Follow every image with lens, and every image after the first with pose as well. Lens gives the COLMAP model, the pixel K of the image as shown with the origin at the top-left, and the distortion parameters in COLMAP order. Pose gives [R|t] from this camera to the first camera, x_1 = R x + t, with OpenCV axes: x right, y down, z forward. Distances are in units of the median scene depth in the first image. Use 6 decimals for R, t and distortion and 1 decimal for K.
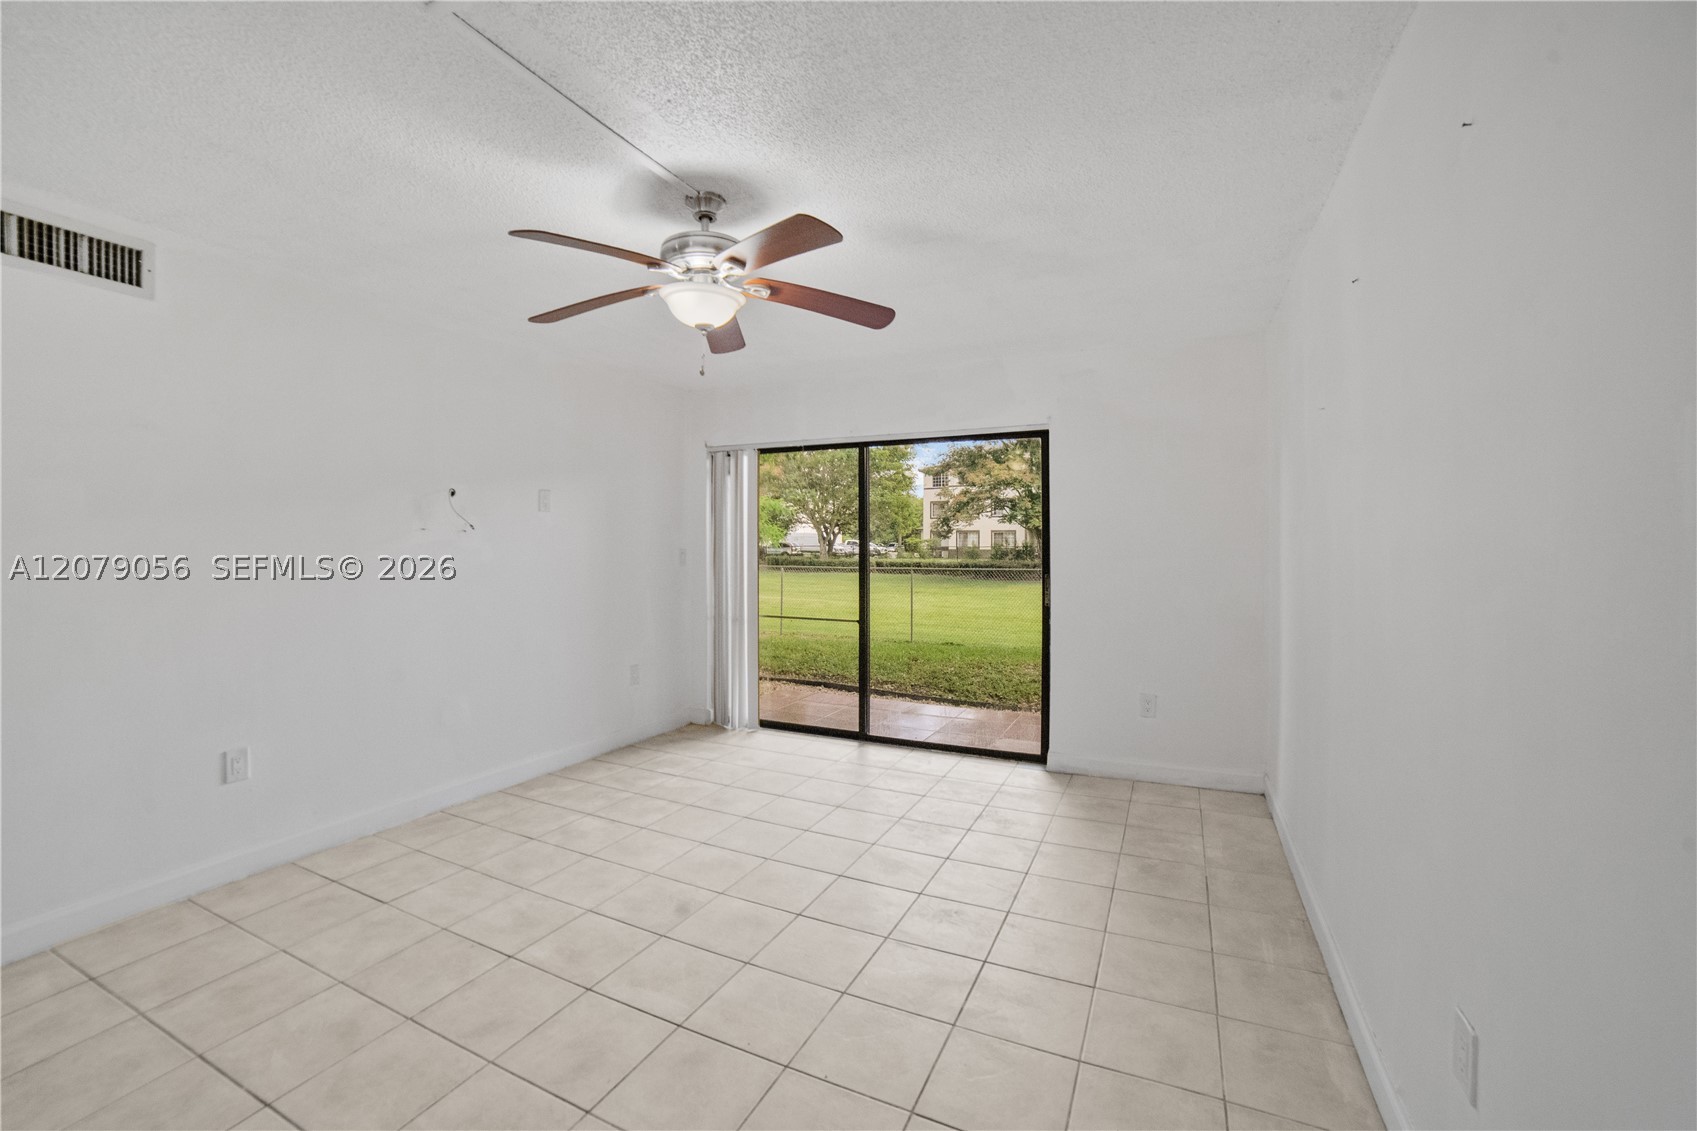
lens RADIAL K [[696.4, 0, 844.5], [0, 696.4, 561.2], [0, 0, 1]] dist [-0.105206, 0.036448]
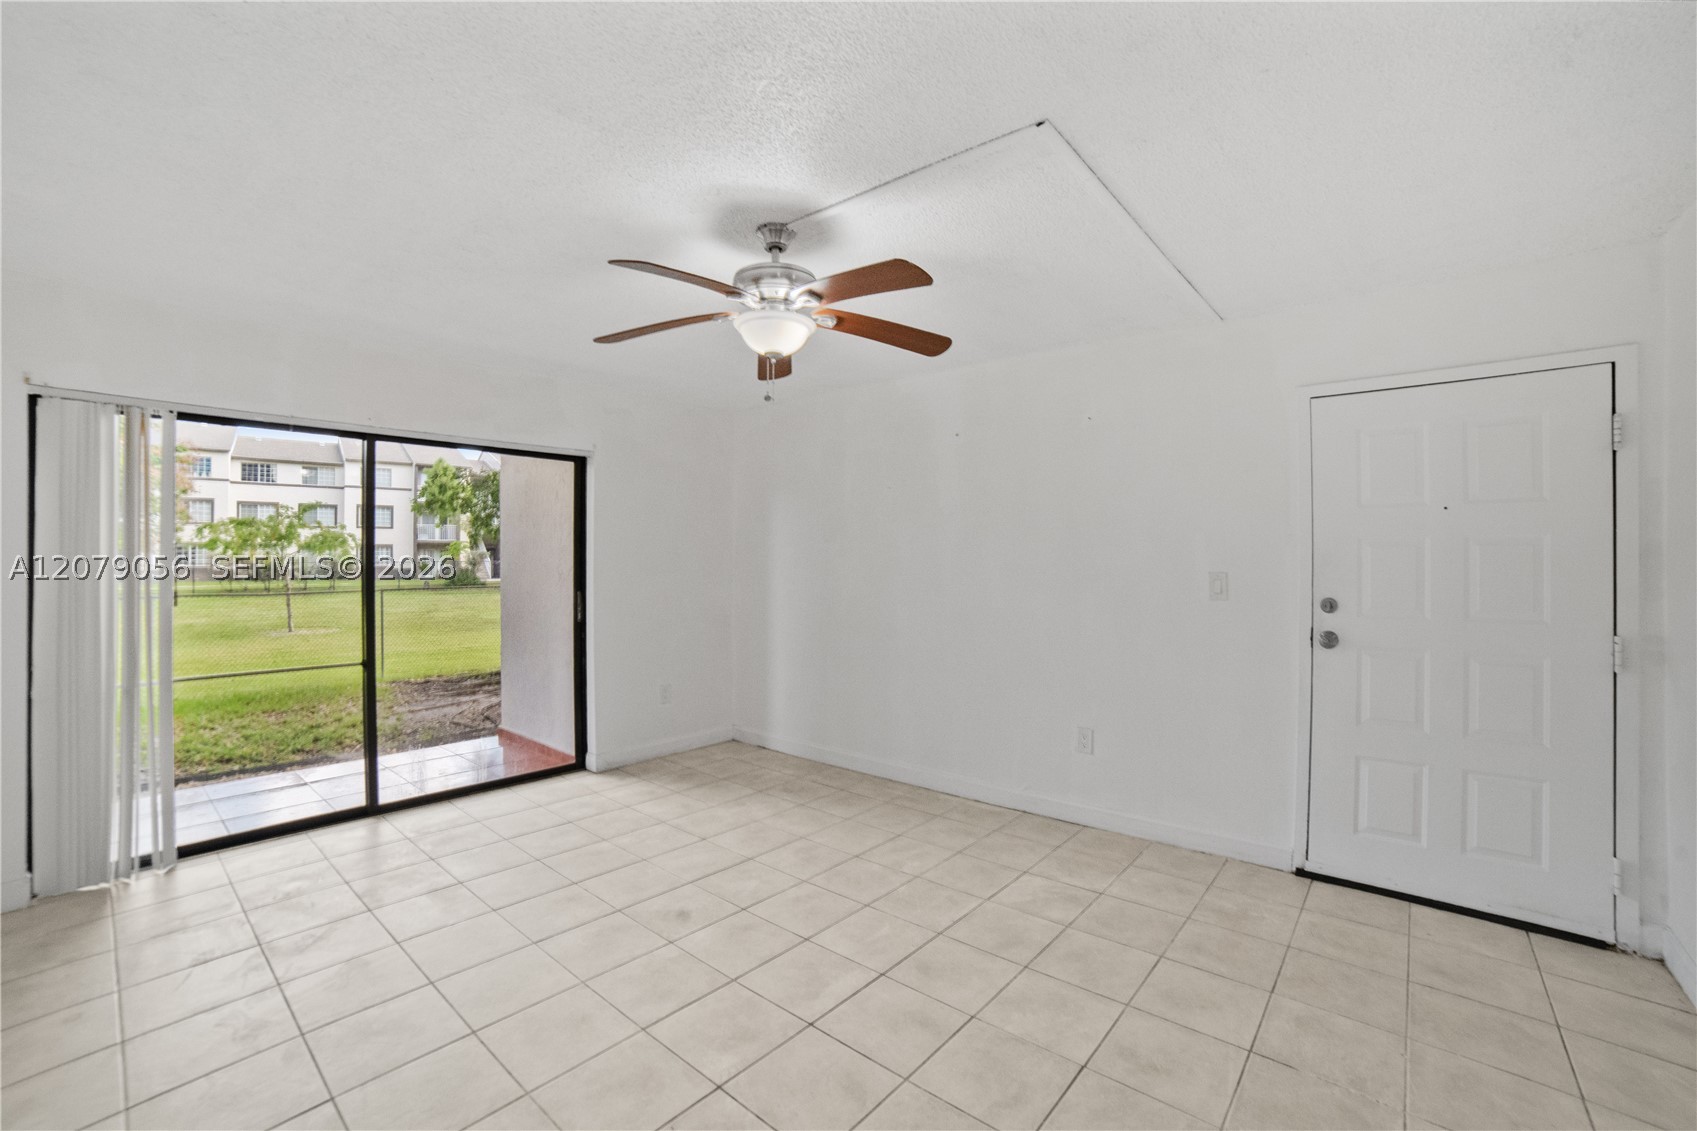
lens RADIAL K [[696.4, 0, 844.5], [0, 696.4, 561.2], [0, 0, 1]] dist [-0.105206, 0.036448]
pose [[0.272733, -0.000415, 0.962090, -0.747108], [0.023898, 0.999694, -0.006343, -0.013364], [-0.961793, 0.024722, 0.272659, 0.382451]]
